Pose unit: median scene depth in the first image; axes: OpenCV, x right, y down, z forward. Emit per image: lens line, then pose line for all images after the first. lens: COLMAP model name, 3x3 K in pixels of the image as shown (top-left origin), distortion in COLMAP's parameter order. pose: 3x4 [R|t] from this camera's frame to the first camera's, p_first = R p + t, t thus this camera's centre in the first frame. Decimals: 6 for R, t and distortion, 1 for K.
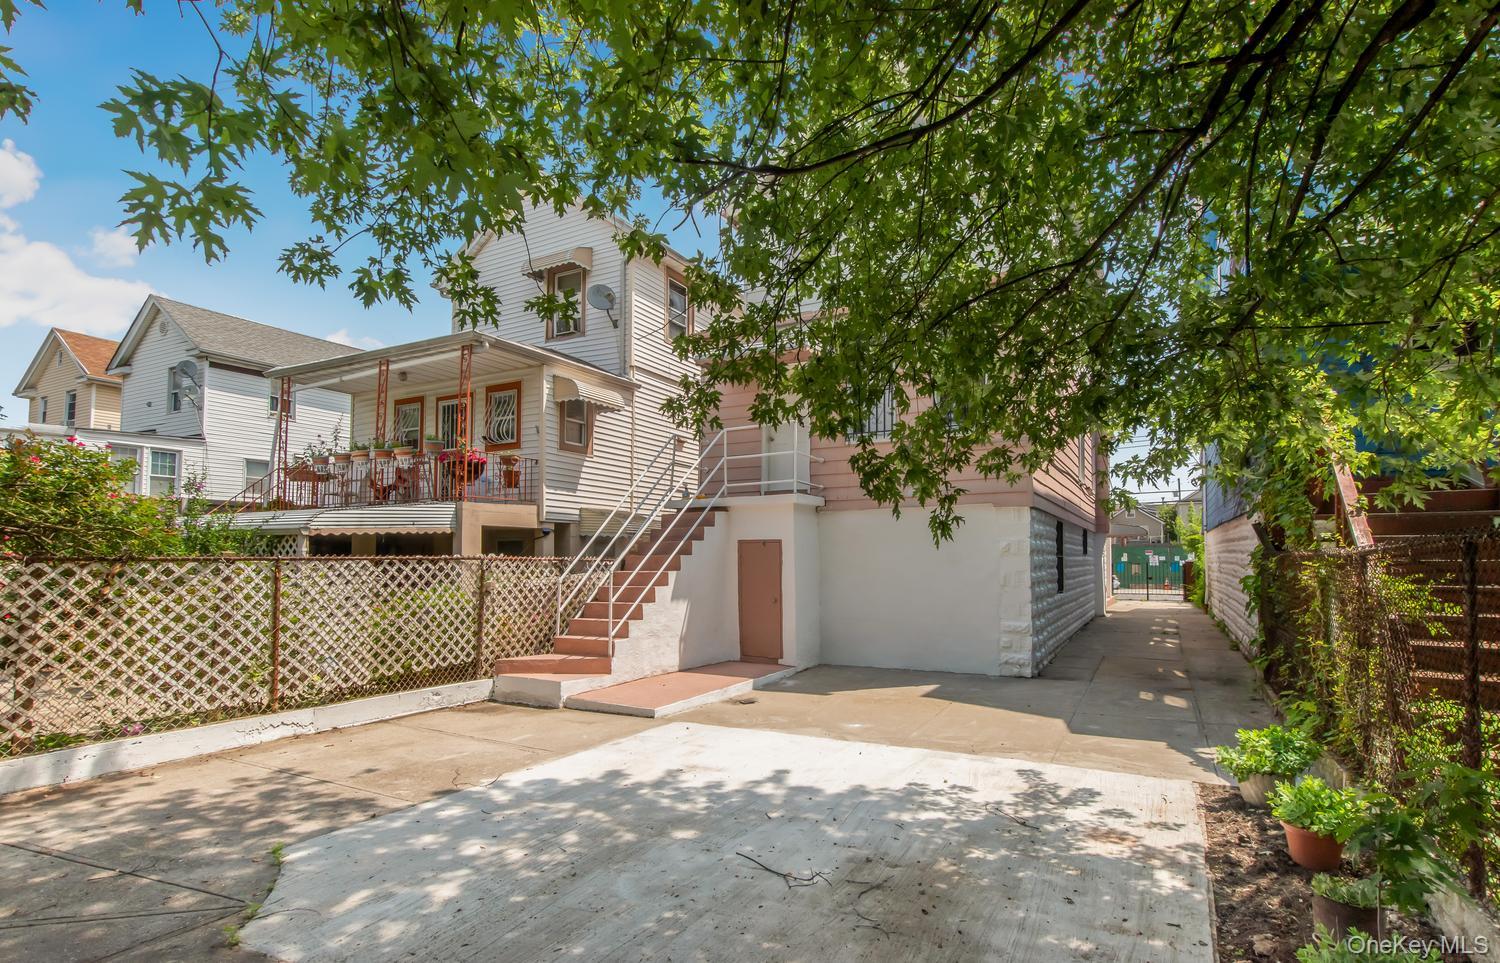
lens RADIAL K [[748.7, 0, 747.0], [0, 748.7, 486.7], [0, 0, 1]] dist [0.000521, -0.000041]
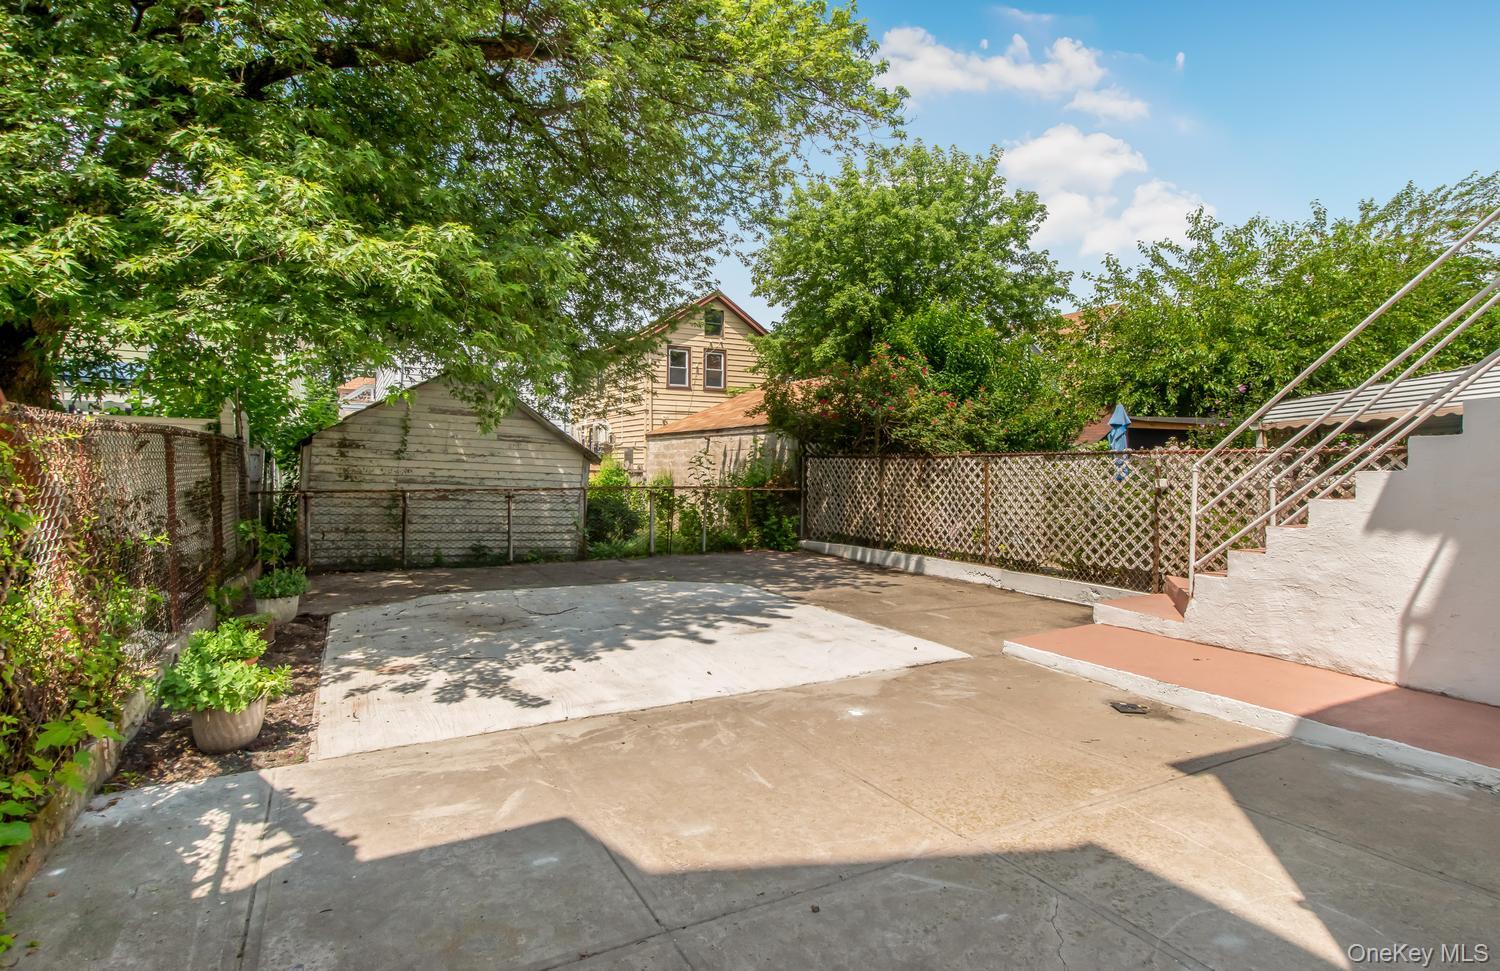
lens RADIAL K [[748.7, 0, 747.7], [0, 748.7, 484.4], [0, 0, 1]] dist [0.000521, -0.000041]
pose [[-0.550937, 0.014858, -0.834414, 0.879905], [0.075287, 0.996650, -0.031962, 0.185168], [0.831144, -0.080430, -0.550210, 1.600574]]
